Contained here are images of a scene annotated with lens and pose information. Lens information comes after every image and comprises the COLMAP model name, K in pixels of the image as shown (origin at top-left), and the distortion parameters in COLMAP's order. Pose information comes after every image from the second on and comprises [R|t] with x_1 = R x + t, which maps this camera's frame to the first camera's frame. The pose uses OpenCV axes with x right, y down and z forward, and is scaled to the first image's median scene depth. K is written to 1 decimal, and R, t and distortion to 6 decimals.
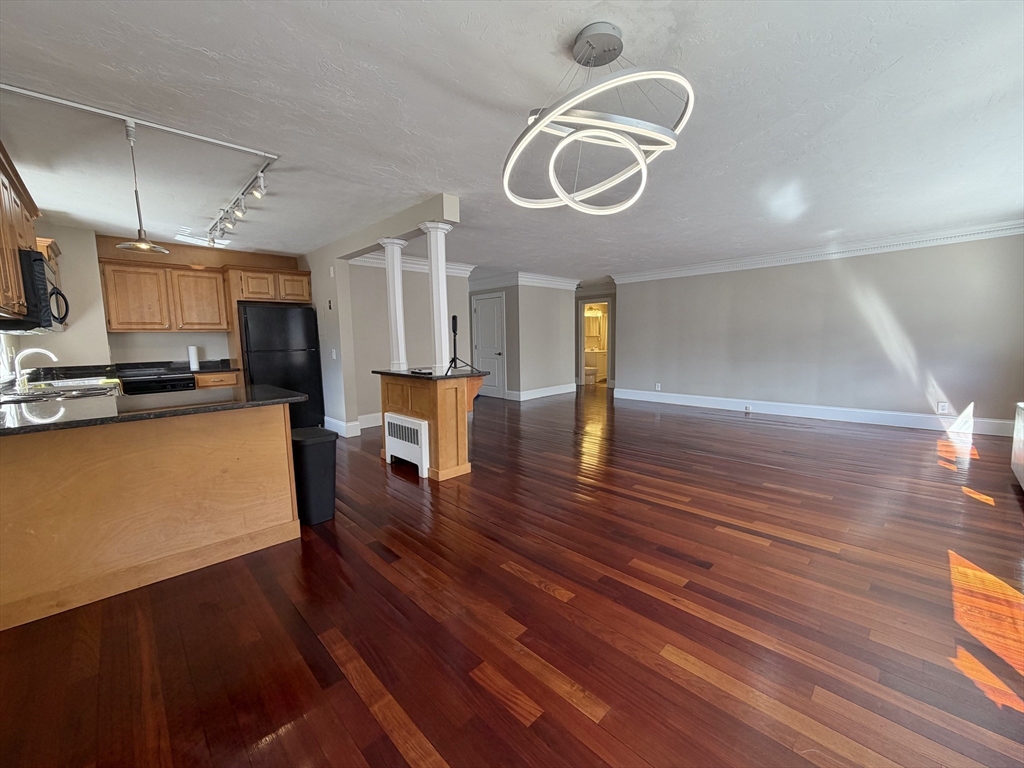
lens RADIAL K [[408.3, 0, 509.2], [0, 408.3, 381.6], [0, 0, 1]] dist [0.000064, -0.000172]
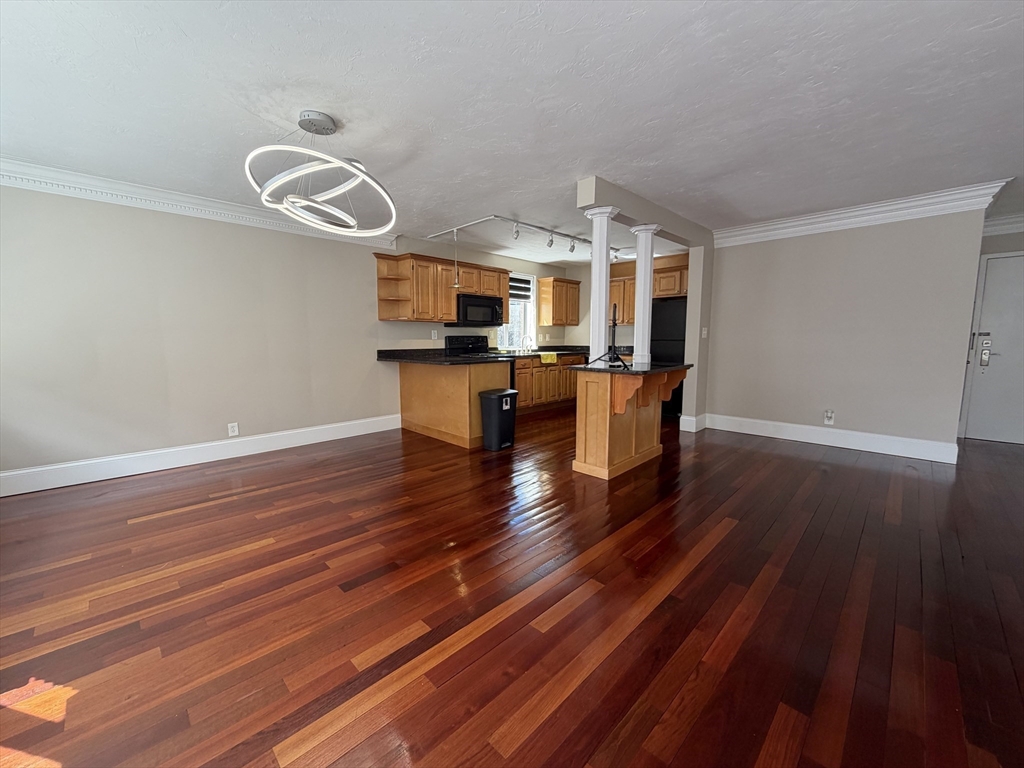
lens RADIAL K [[408.3, 0, 510.1], [0, 408.3, 384.7], [0, 0, 1]] dist [0.000064, -0.000172]
pose [[0.018482, 0.132676, -0.990987, 0.582747], [-0.103620, 0.986073, 0.130086, -0.059612], [0.994445, 0.100282, 0.031973, 0.569944]]
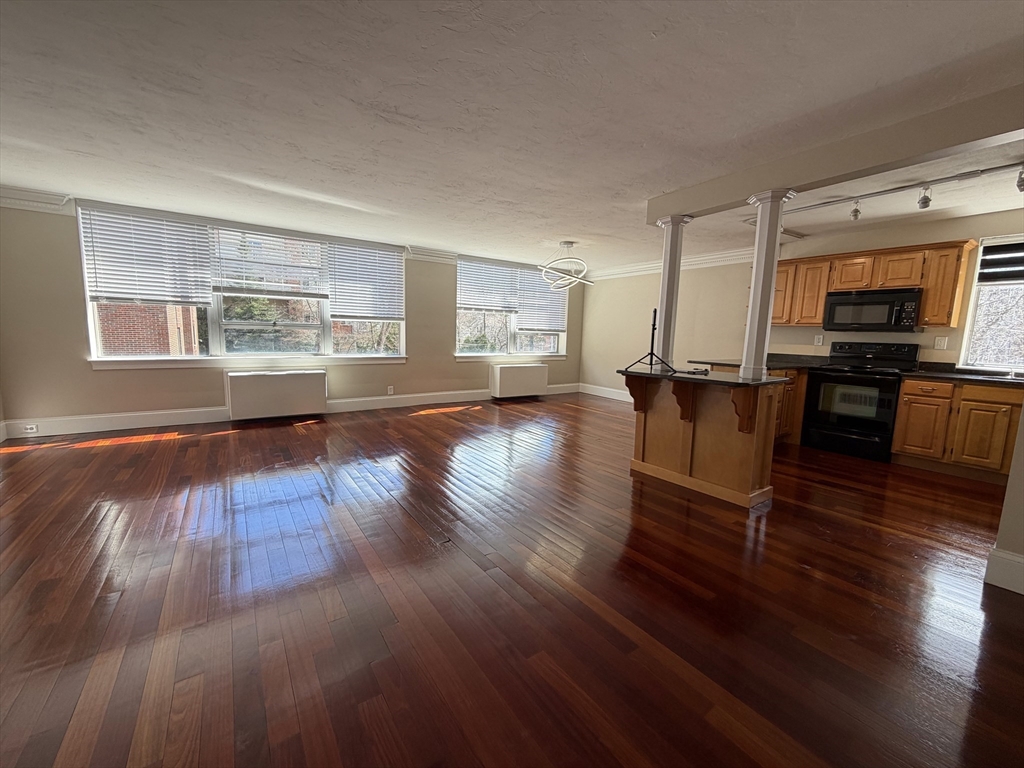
lens RADIAL K [[408.3, 0, 507.2], [0, 408.3, 385.0], [0, 0, 1]] dist [0.000064, -0.000172]
pose [[-0.984523, -0.030375, 0.172603, 0.026869], [0.010020, 0.973498, 0.228474, -0.157028], [-0.174969, 0.226667, -0.958127, 1.507390]]
